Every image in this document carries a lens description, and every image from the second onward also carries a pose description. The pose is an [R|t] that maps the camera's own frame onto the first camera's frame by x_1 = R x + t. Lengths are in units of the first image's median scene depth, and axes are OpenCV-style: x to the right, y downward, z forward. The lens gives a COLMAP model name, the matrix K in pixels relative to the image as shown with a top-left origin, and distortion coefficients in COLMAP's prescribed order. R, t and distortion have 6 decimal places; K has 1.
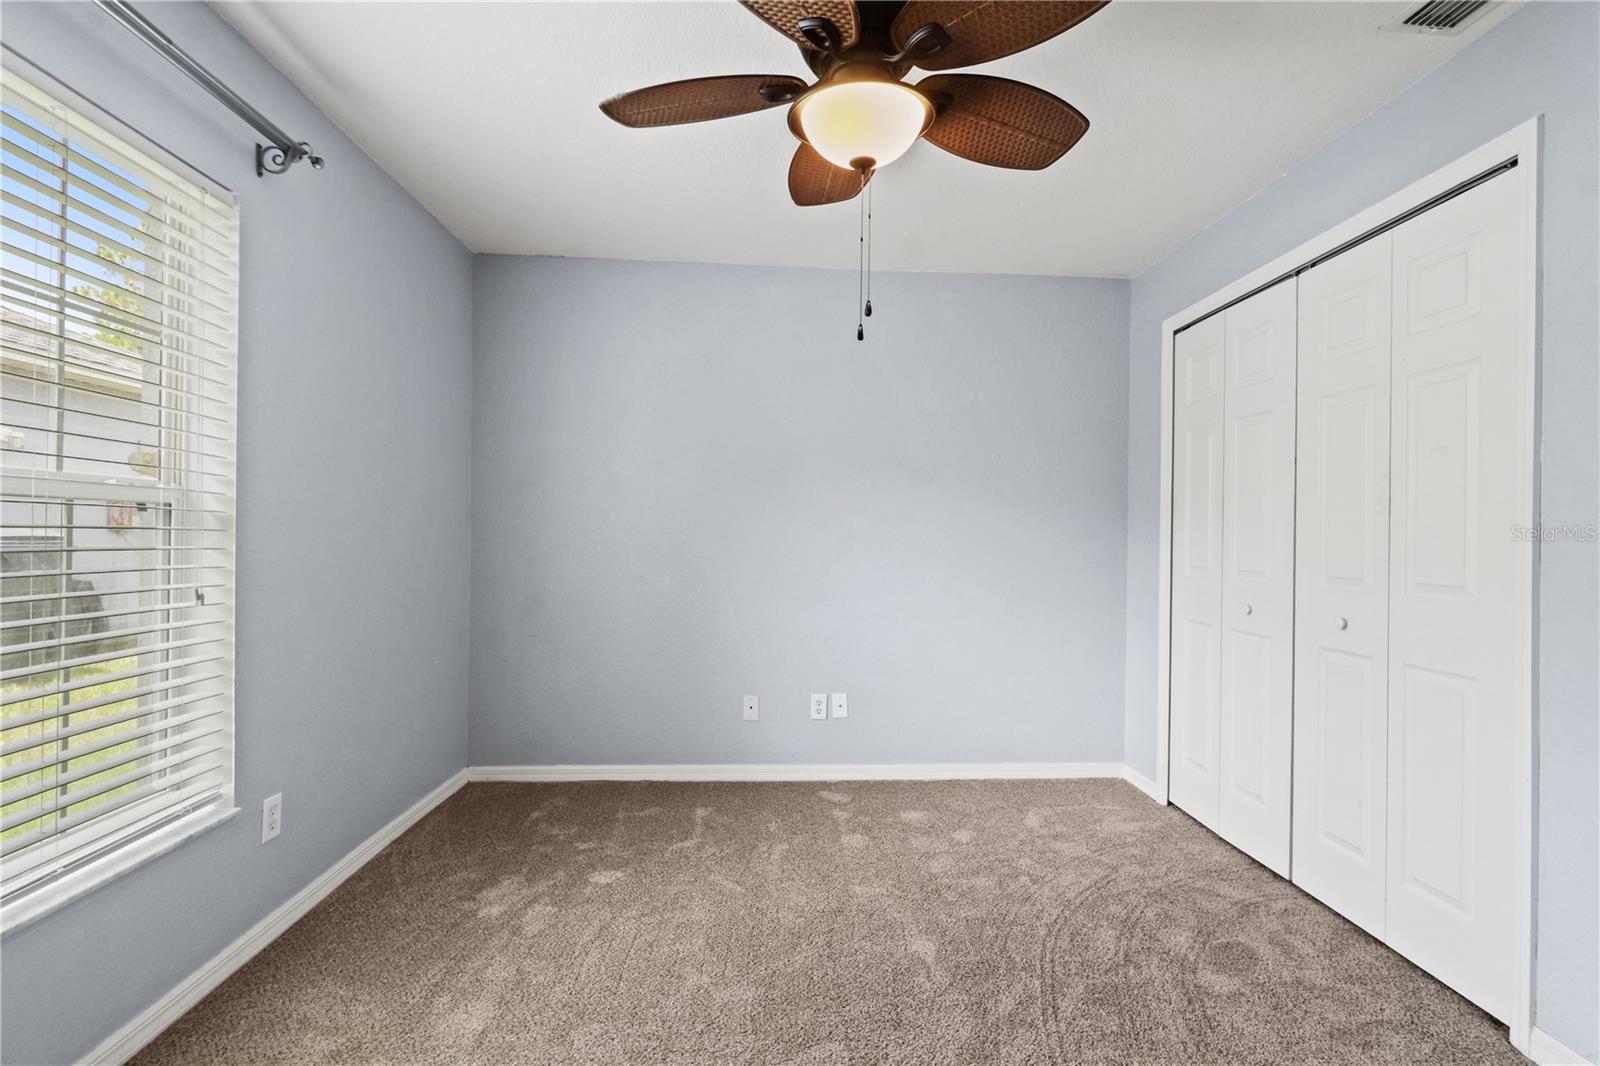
lens RADIAL K [[766.7, 0, 799.3], [0, 766.7, 538.5], [0, 0, 1]] dist [-0.000295, -0.000762]
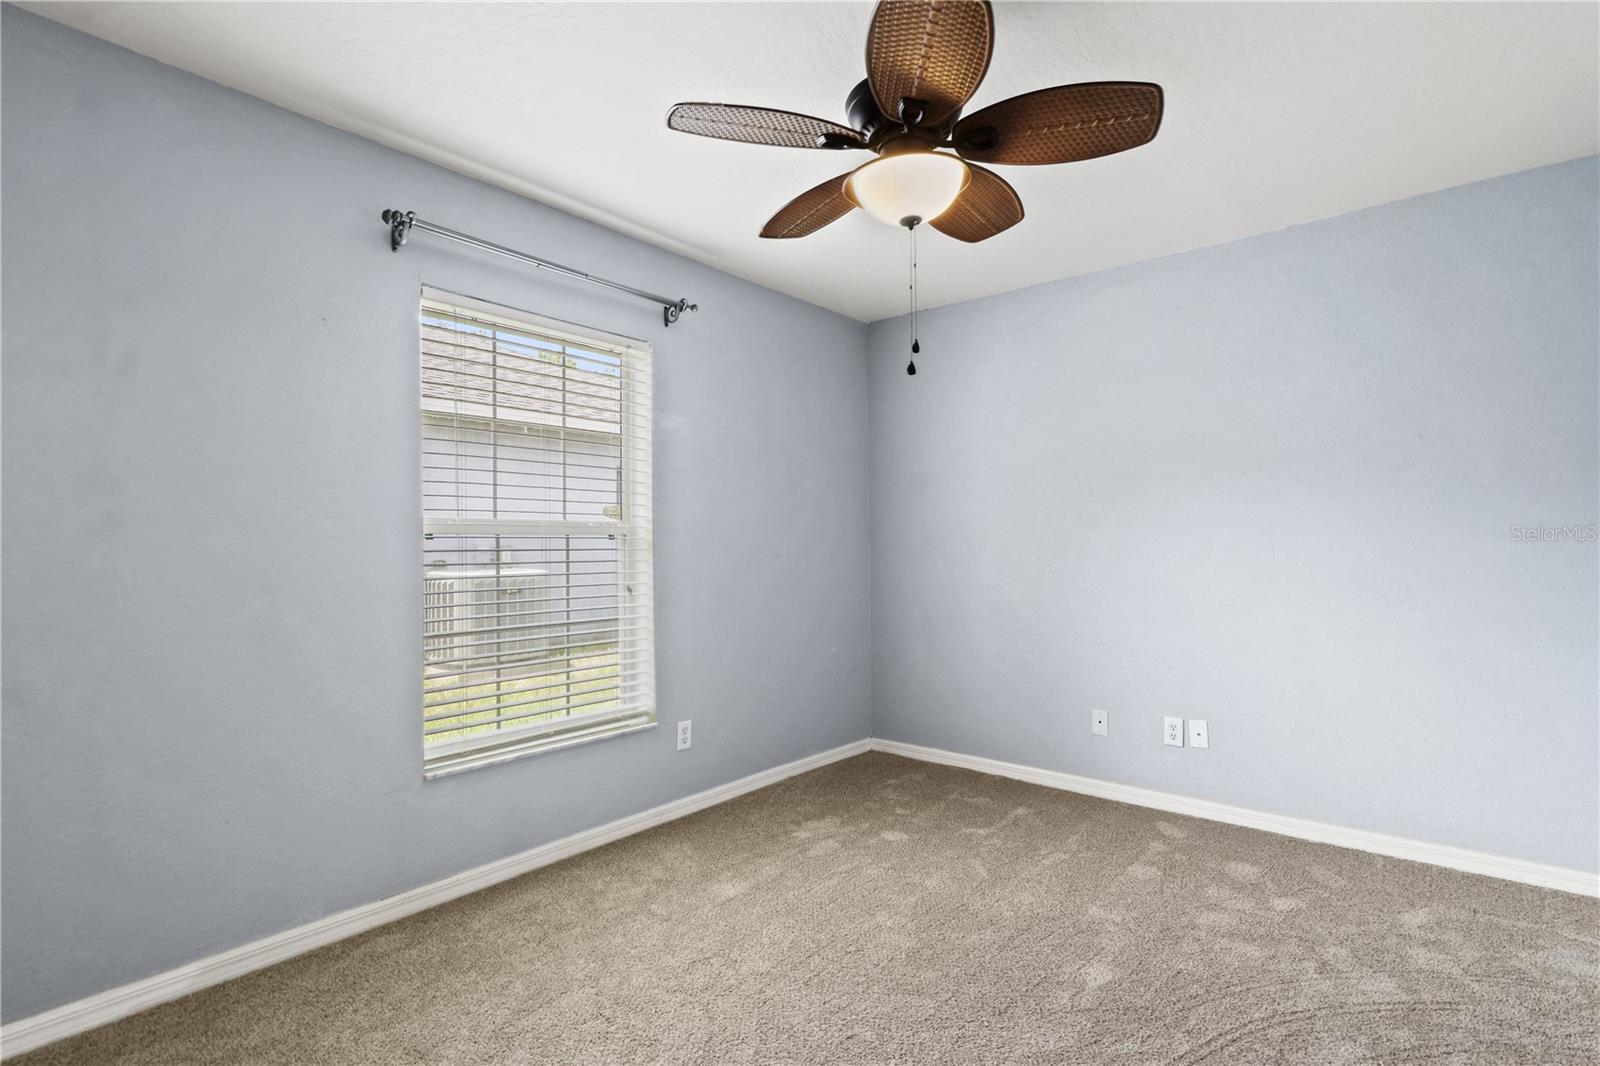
lens RADIAL K [[766.7, 0, 799.3], [0, 766.7, 538.5], [0, 0, 1]] dist [-0.000295, -0.000762]
pose [[0.717760, -0.026019, -0.695805, 0.442742], [0.013310, 0.999632, -0.023650, 0.006005], [0.696164, 0.007714, 0.717842, 0.037804]]
